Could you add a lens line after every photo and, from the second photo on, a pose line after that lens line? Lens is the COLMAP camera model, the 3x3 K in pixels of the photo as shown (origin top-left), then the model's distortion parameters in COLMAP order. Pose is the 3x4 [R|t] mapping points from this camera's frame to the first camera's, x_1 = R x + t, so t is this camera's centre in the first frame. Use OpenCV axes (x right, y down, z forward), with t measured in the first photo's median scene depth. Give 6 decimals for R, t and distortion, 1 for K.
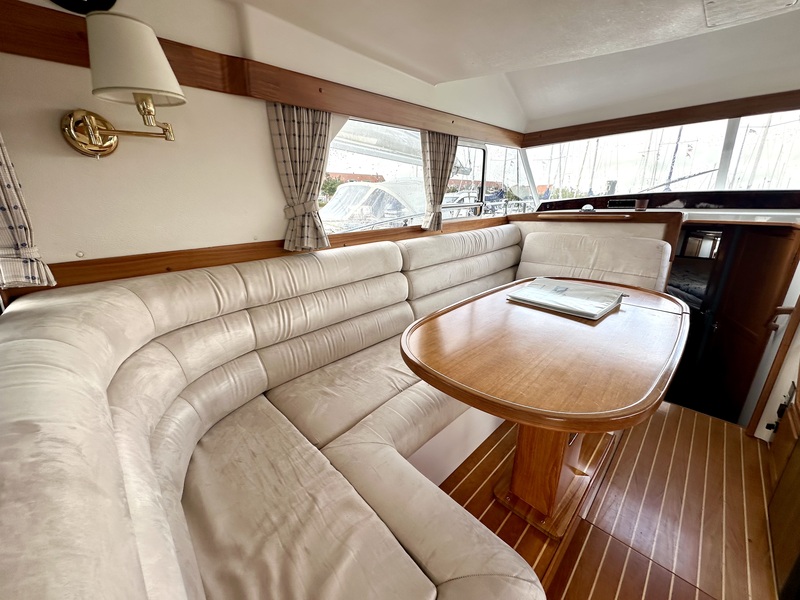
lens RADIAL K [[319.1, 0, 400.0], [0, 319.1, 300.0], [0, 0, 1]] dist [-0.000411, 0.000167]
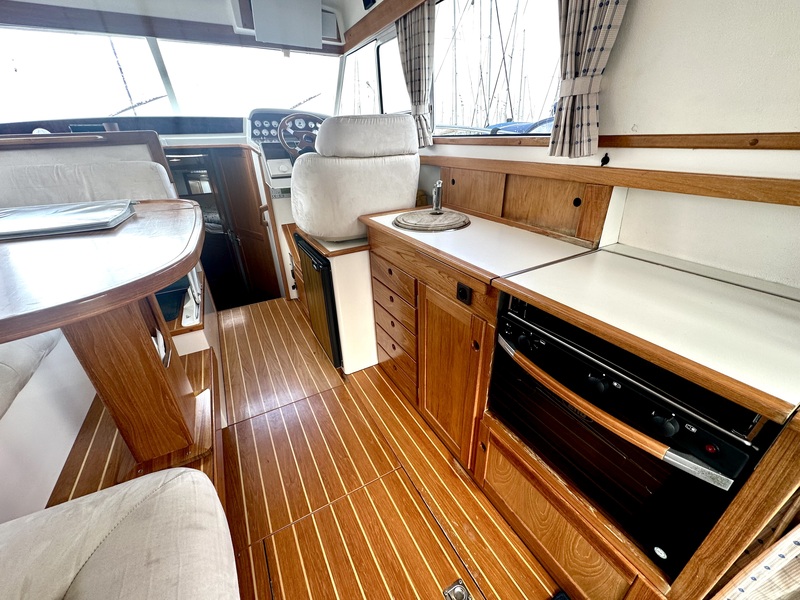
lens RADIAL K [[319.1, 0, 400.0], [0, 319.1, 300.0], [0, 0, 1]] dist [-0.000411, 0.000167]
pose [[0.283081, -0.422373, 0.861084, 0.004005], [0.313559, 0.889229, 0.333096, 0.115174], [-0.906392, 0.175707, 0.384162, -0.002494]]
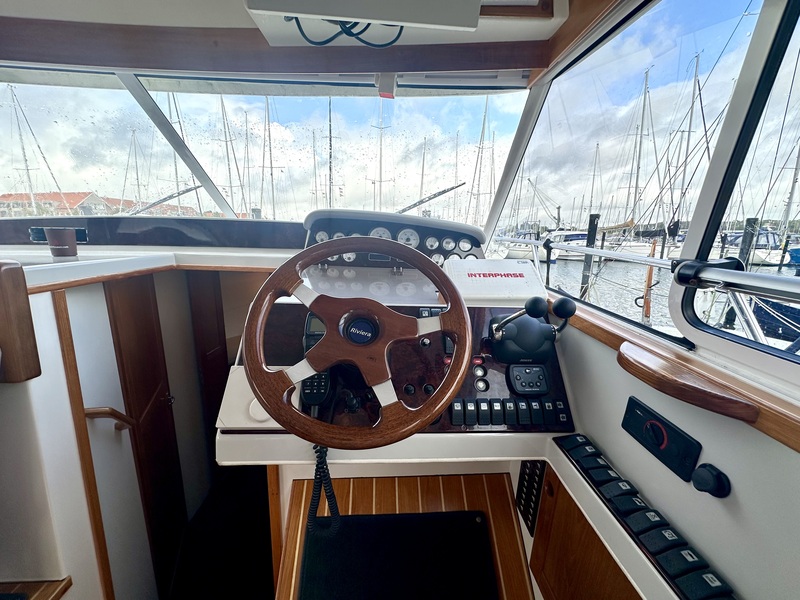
lens RADIAL K [[320.5, 0, 400.0], [0, 320.5, 300.0], [0, 0, 1]] dist [-0.000386, -0.000047]
pose [[0.665155, -0.136957, 0.734038, 0.971154], [0.194207, 0.980935, 0.007042, -0.150948], [-0.721008, 0.137871, 0.679072, 0.410181]]
